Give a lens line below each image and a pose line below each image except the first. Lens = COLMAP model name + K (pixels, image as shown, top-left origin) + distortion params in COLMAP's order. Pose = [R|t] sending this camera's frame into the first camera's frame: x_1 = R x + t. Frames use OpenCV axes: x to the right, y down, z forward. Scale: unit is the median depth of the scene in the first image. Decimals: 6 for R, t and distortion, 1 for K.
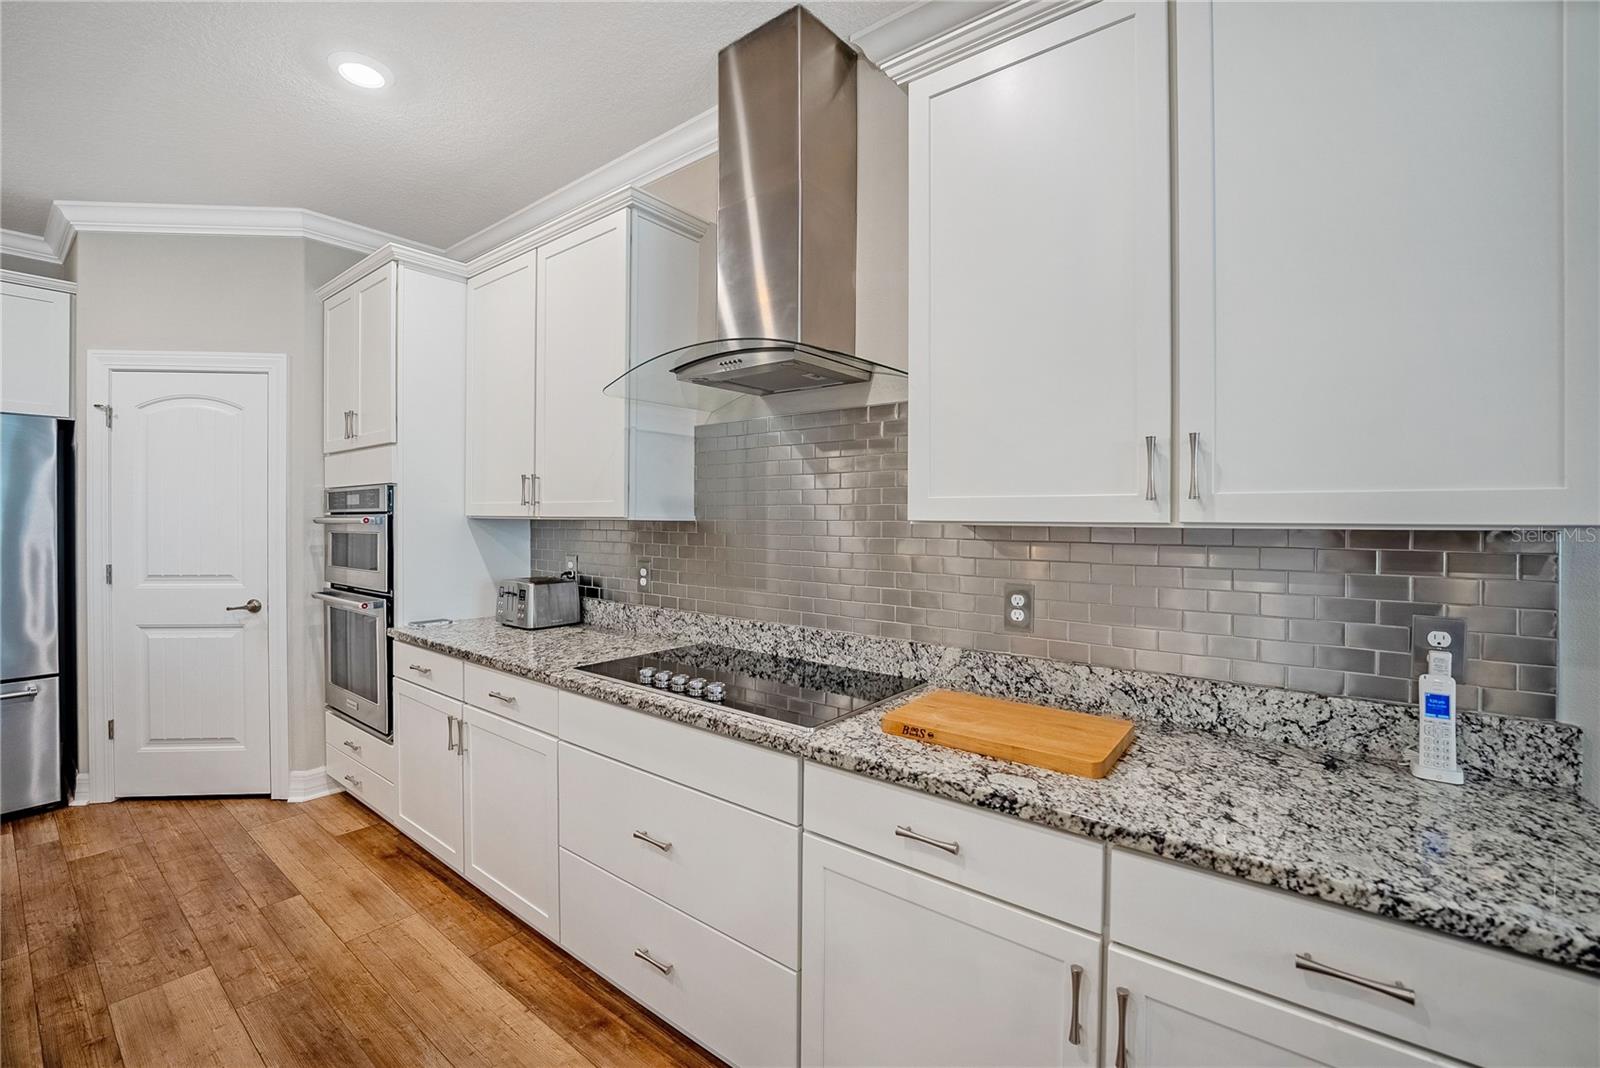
lens RADIAL K [[639.1, 0, 797.1], [0, 639.1, 524.6], [0, 0, 1]] dist [-0.001803, -0.000134]
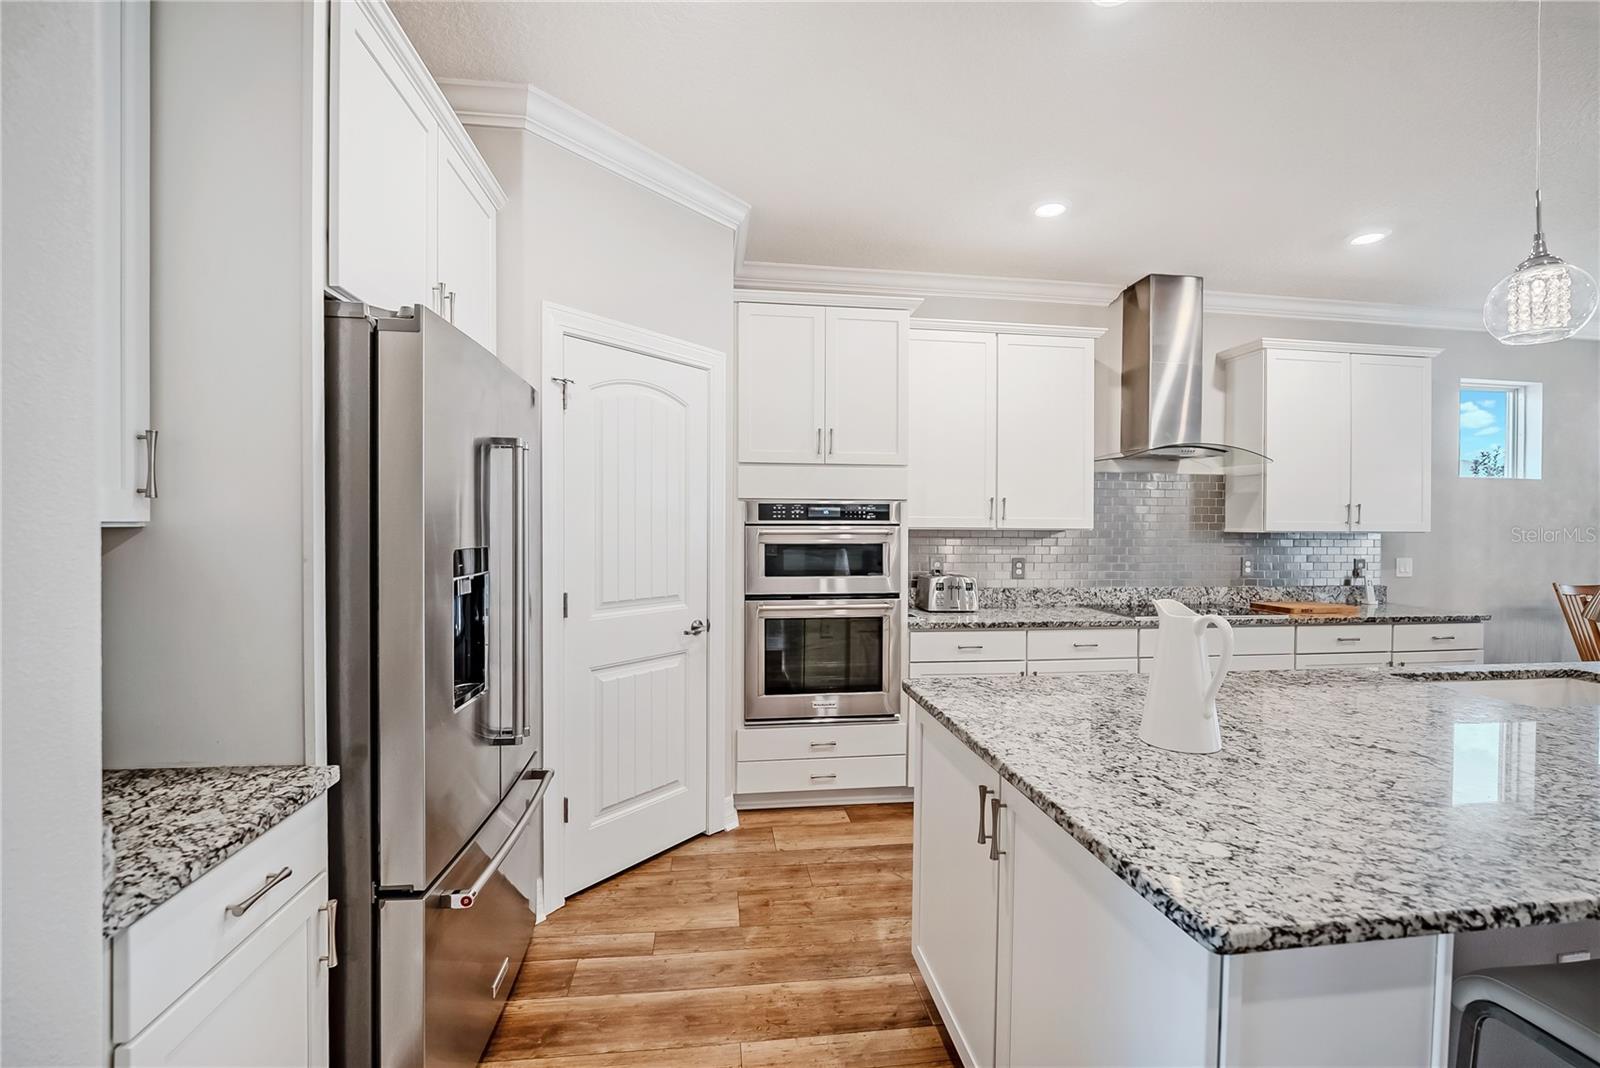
lens RADIAL K [[646.9, 0, 769.0], [0, 646.9, 533.9], [0, 0, 1]] dist [-0.001795, -0.000122]
pose [[0.713435, -0.009051, 0.700663, -1.748639], [0.002326, 0.999942, 0.010549, -0.015748], [-0.700718, -0.005896, 0.713414, 0.347401]]
